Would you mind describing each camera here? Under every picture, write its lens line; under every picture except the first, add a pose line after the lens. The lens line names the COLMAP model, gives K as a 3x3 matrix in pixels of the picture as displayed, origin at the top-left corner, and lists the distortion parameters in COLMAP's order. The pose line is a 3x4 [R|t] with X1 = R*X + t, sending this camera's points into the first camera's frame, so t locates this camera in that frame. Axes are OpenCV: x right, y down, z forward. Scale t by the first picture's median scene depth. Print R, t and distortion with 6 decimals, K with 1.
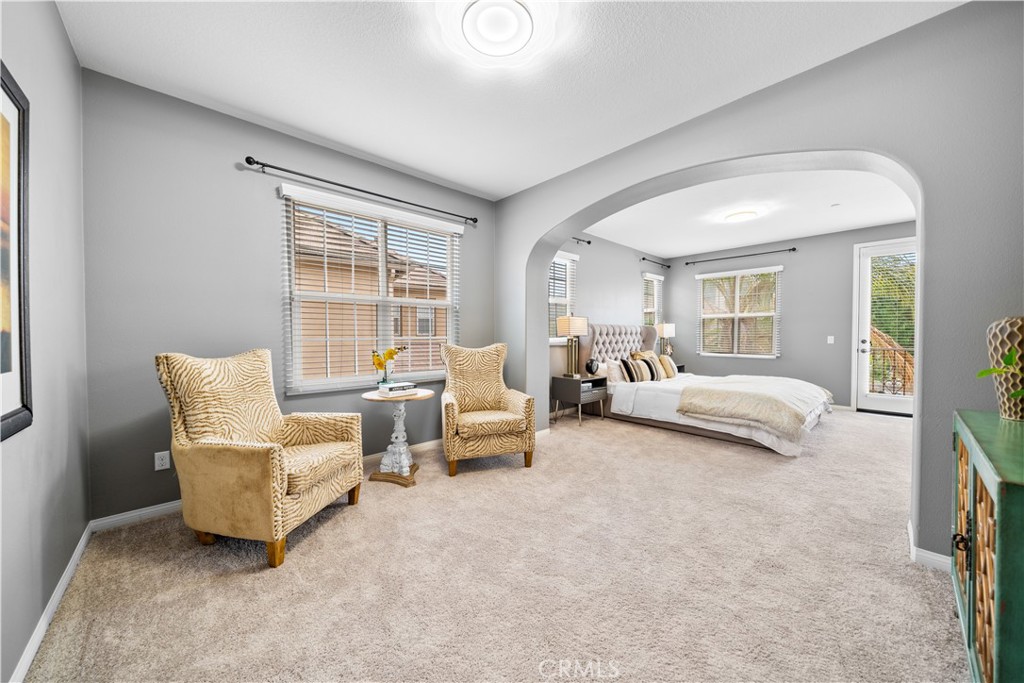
lens RADIAL K [[350.2, 0, 510.6], [0, 350.2, 338.6], [0, 0, 1]] dist [-0.005912, -0.000153]
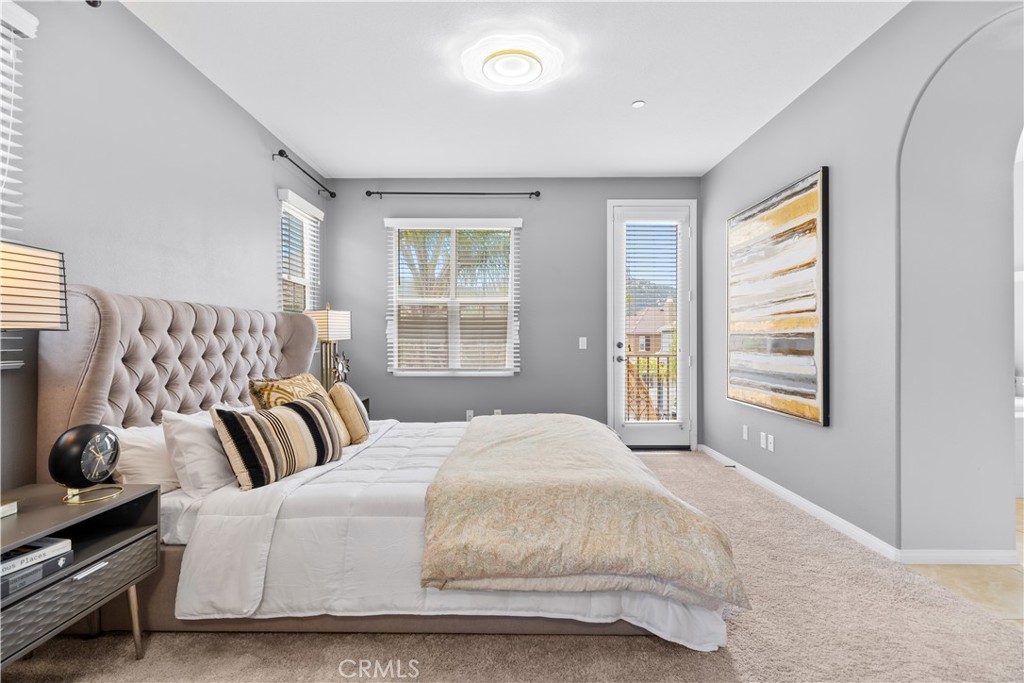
lens RADIAL K [[506.4, 0, 508.7], [0, 506.4, 336.8], [0, 0, 1]] dist [0.003908, 0.000325]
pose [[0.689917, 0.003170, 0.723882, 0.161050], [0.011199, 0.999824, -0.015052, 0.004967], [-0.723802, 0.018492, 0.689760, 0.485211]]
